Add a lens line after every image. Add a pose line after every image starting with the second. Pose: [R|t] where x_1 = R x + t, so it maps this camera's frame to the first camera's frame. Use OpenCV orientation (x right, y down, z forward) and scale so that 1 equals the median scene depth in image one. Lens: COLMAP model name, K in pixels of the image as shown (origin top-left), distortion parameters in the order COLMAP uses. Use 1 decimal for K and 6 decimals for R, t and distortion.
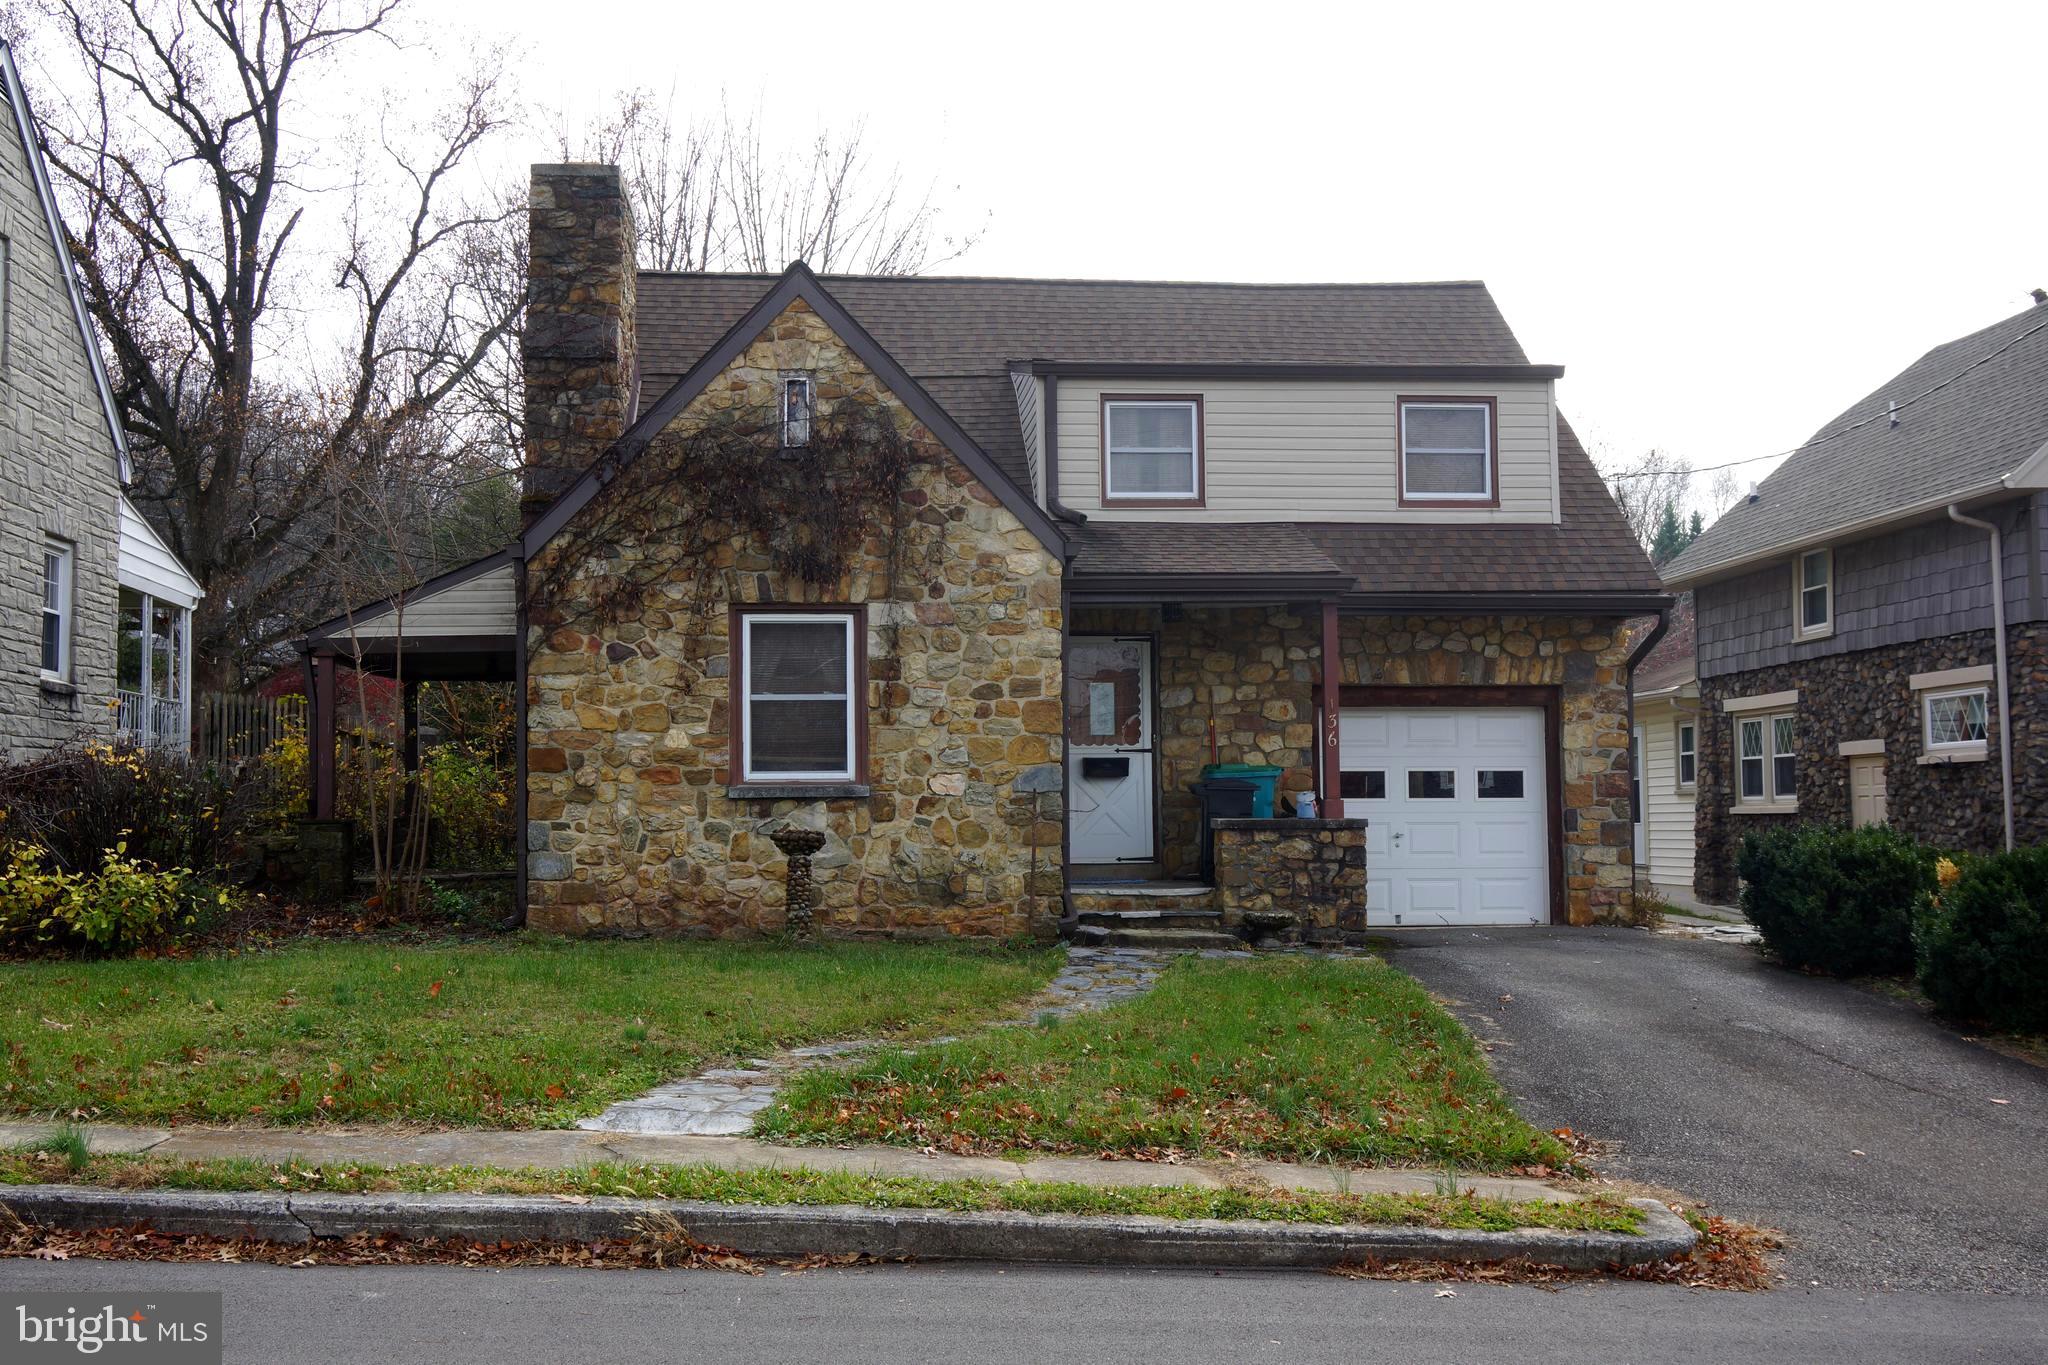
lens RADIAL K [[2022.5, 0, 1024.0], [0, 2022.5, 682.5], [0, 0, 1]] dist [0.007512, 0.015223]
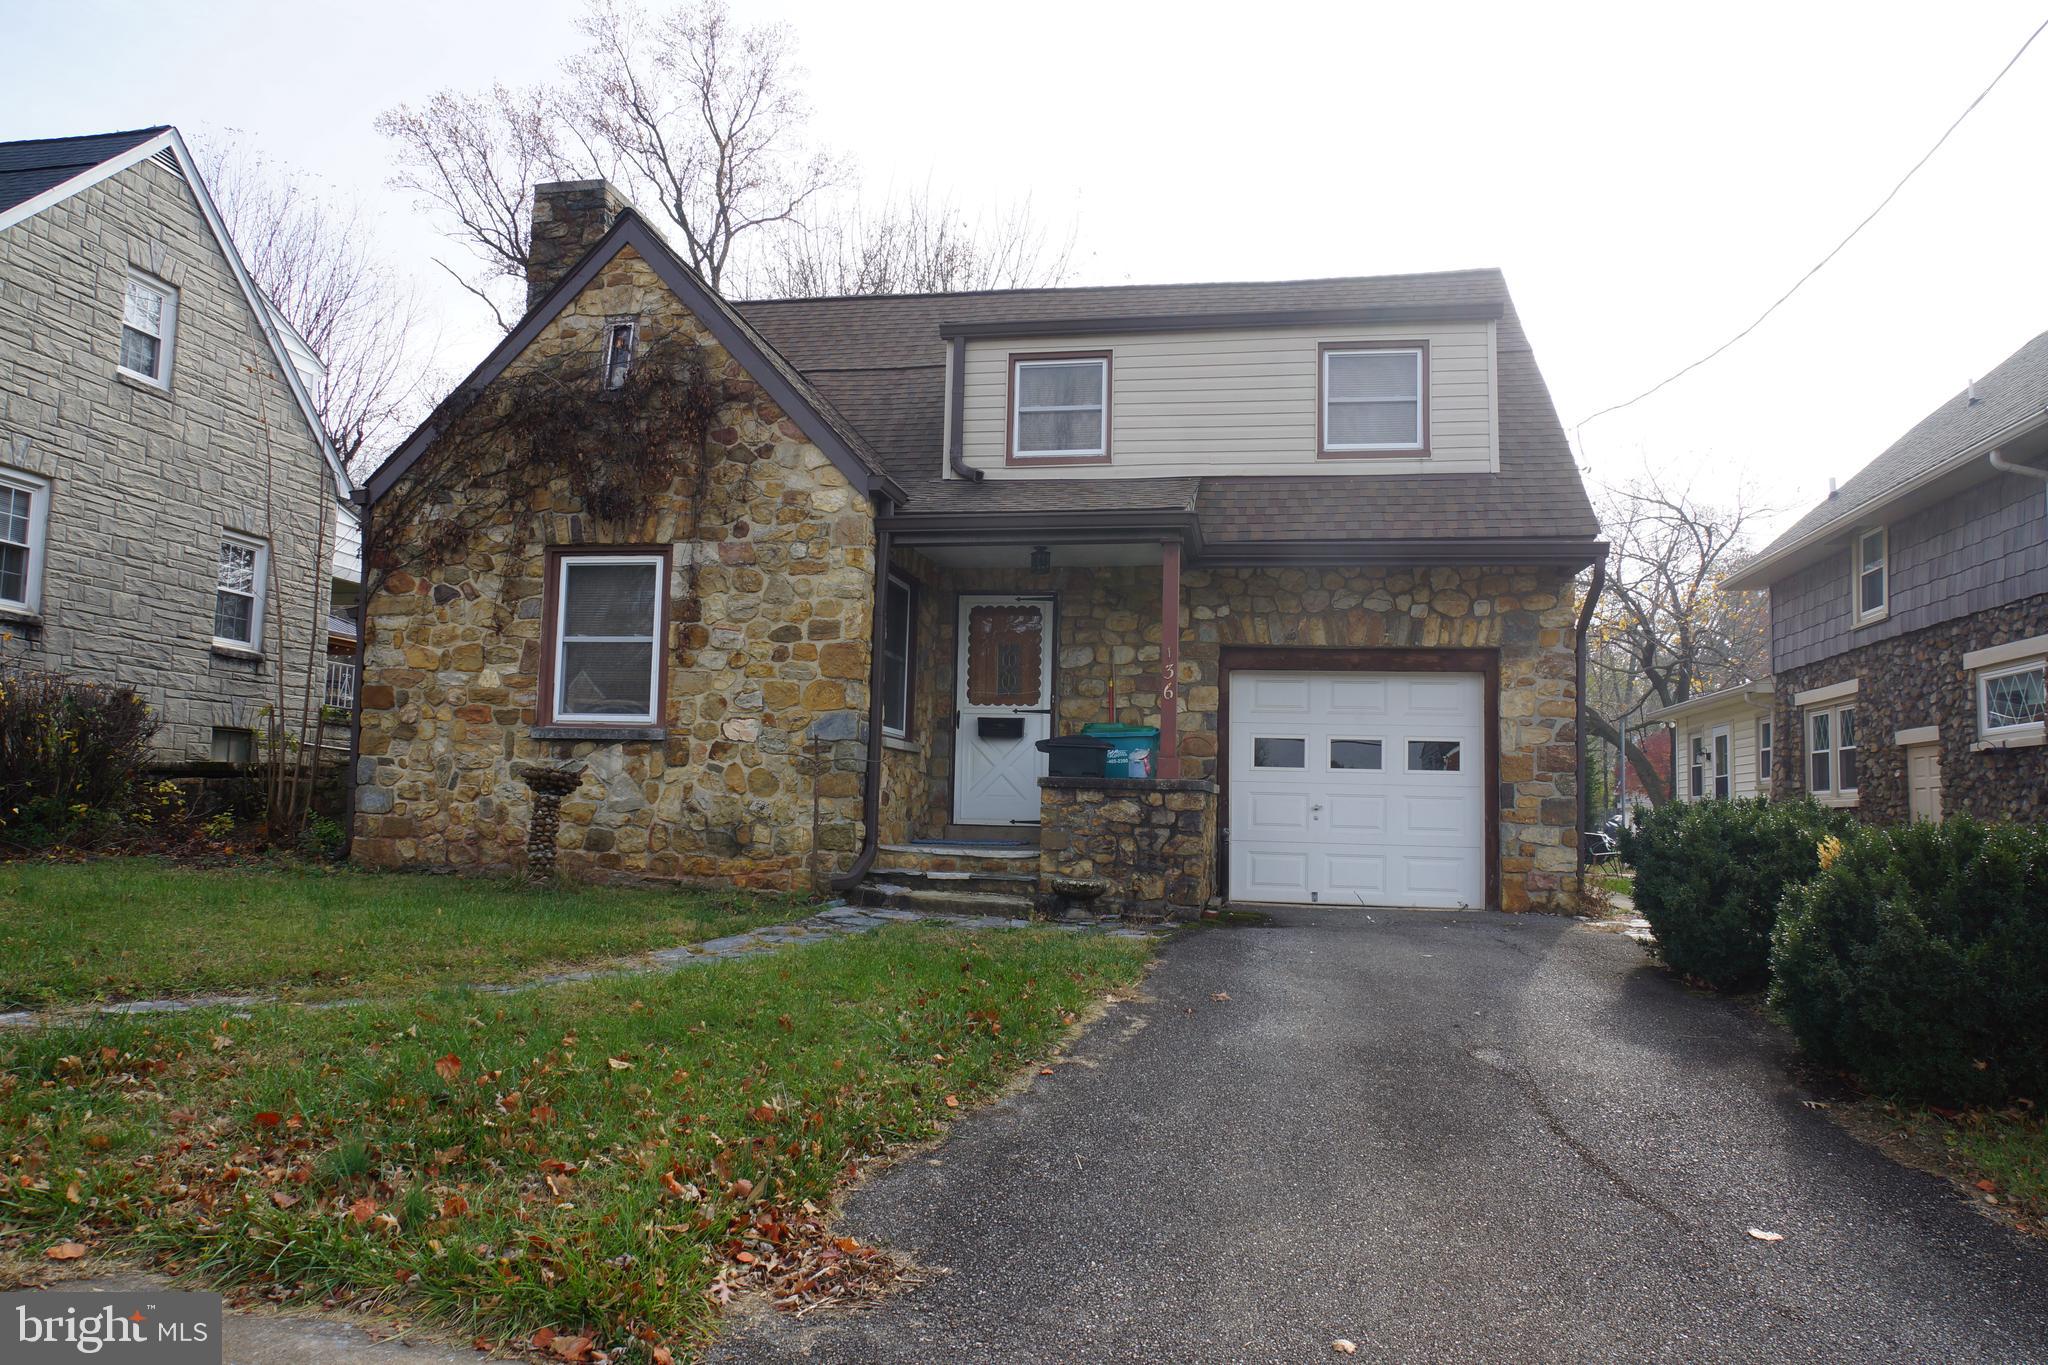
lens RADIAL K [[1412.6, 0, 1025.1], [0, 1412.6, 678.5], [0, 0, 1]] dist [-0.061285, 0.053055]
pose [[0.963344, 0.007711, -0.268159, 0.261608], [-0.015600, 0.999506, -0.027299, 0.040830], [0.267816, 0.030482, 0.962988, 0.378851]]
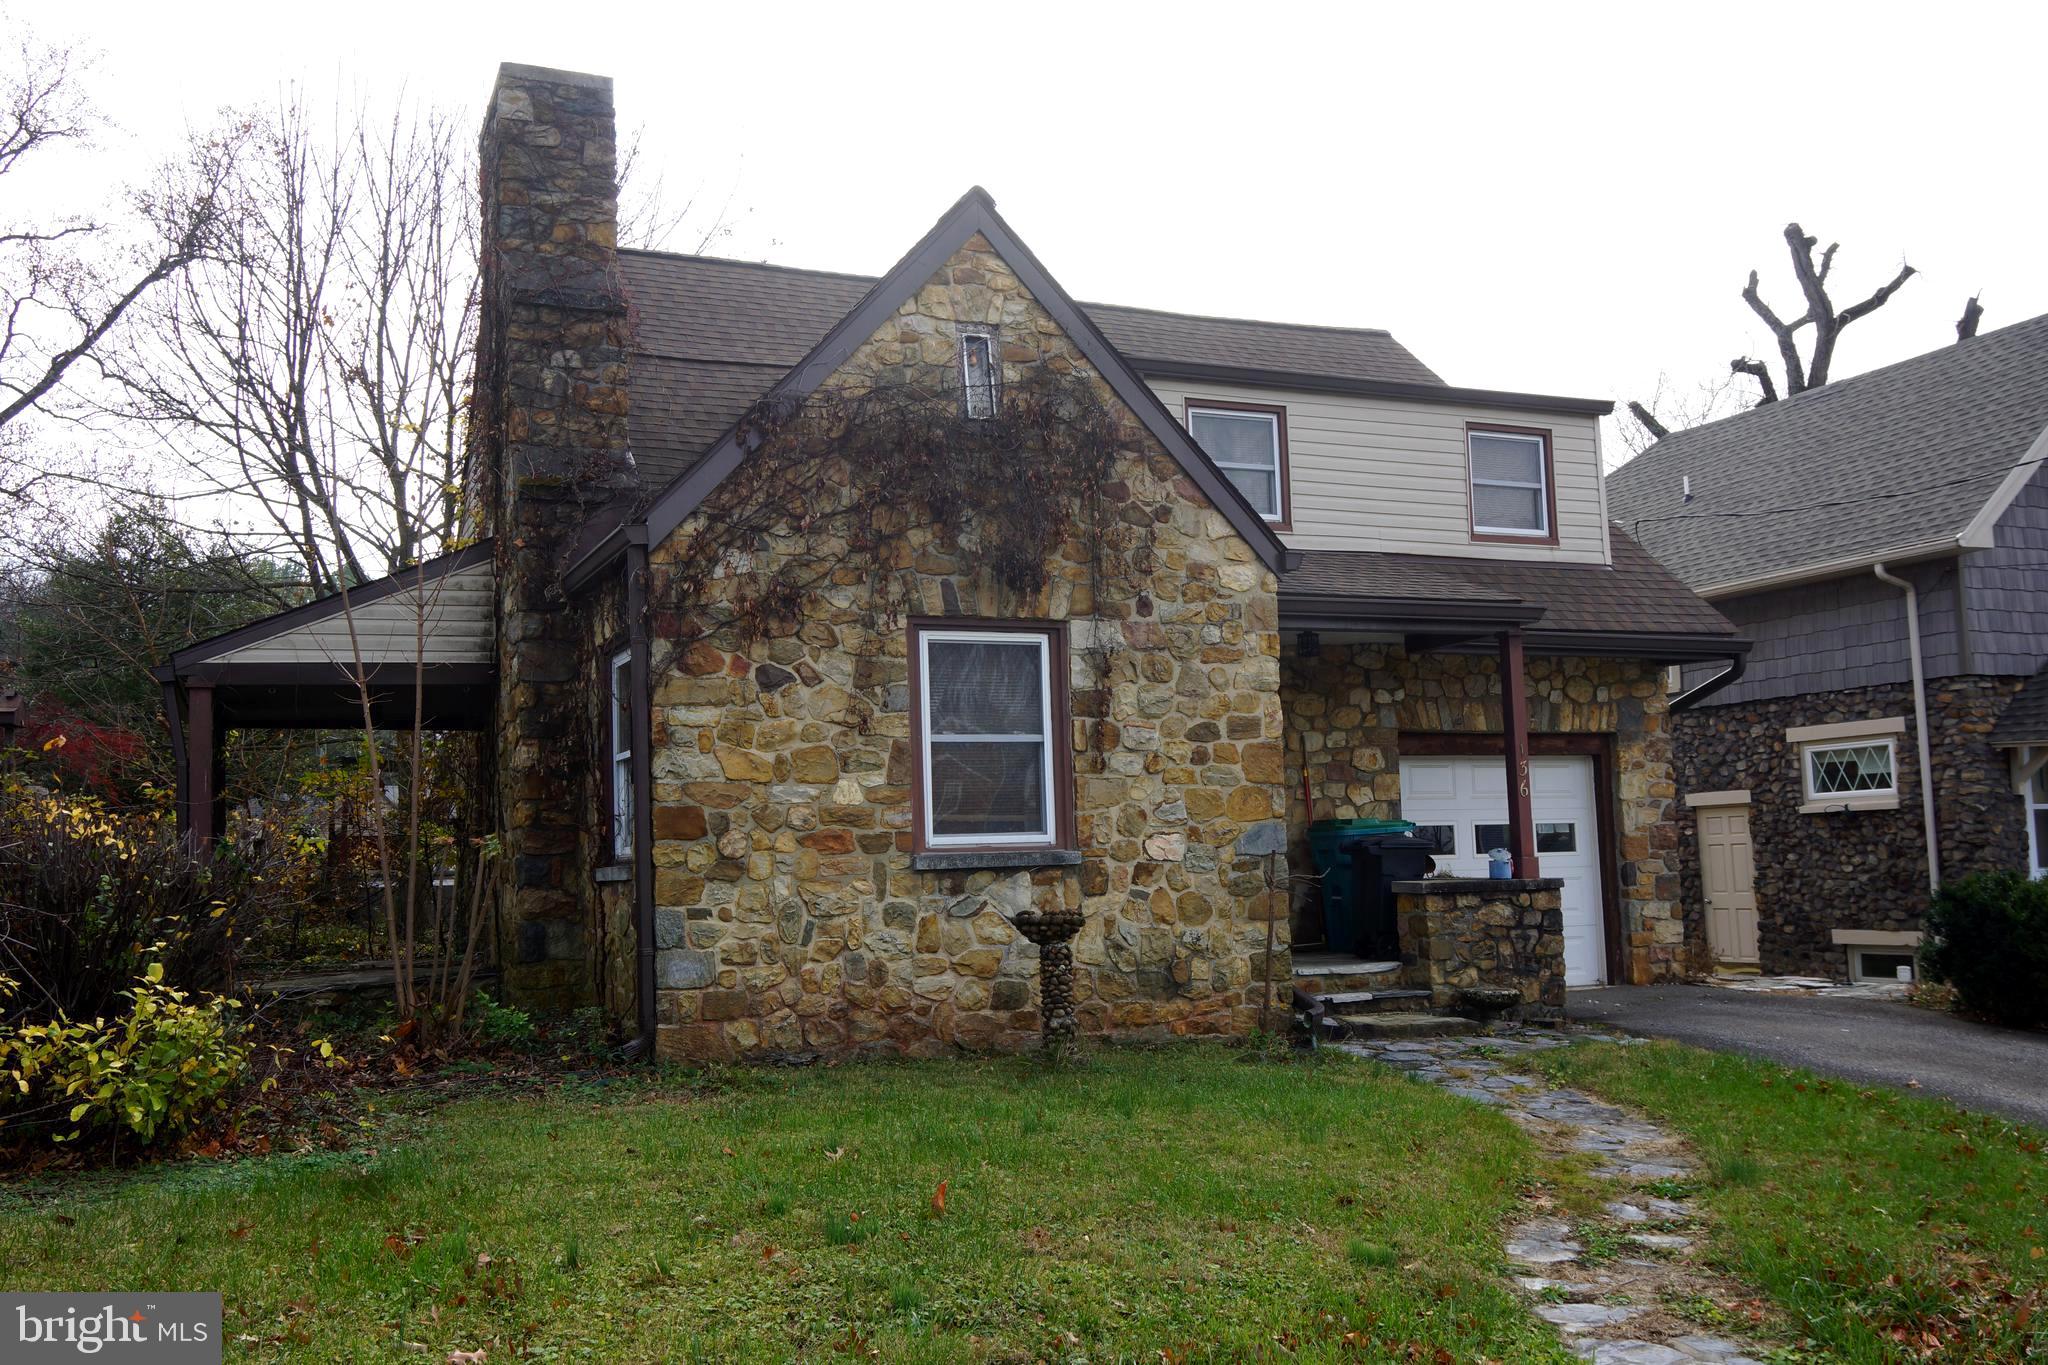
lens RADIAL K [[1772.4, 0, 1021.0], [0, 1772.4, 688.8], [0, 0, 1]] dist [0.007590, 0.003845]
pose [[0.946988, 0.011214, 0.321074, -0.308286], [0.001015, 0.999281, -0.037896, 0.013671], [-0.321268, 0.036213, 0.946296, 0.337075]]
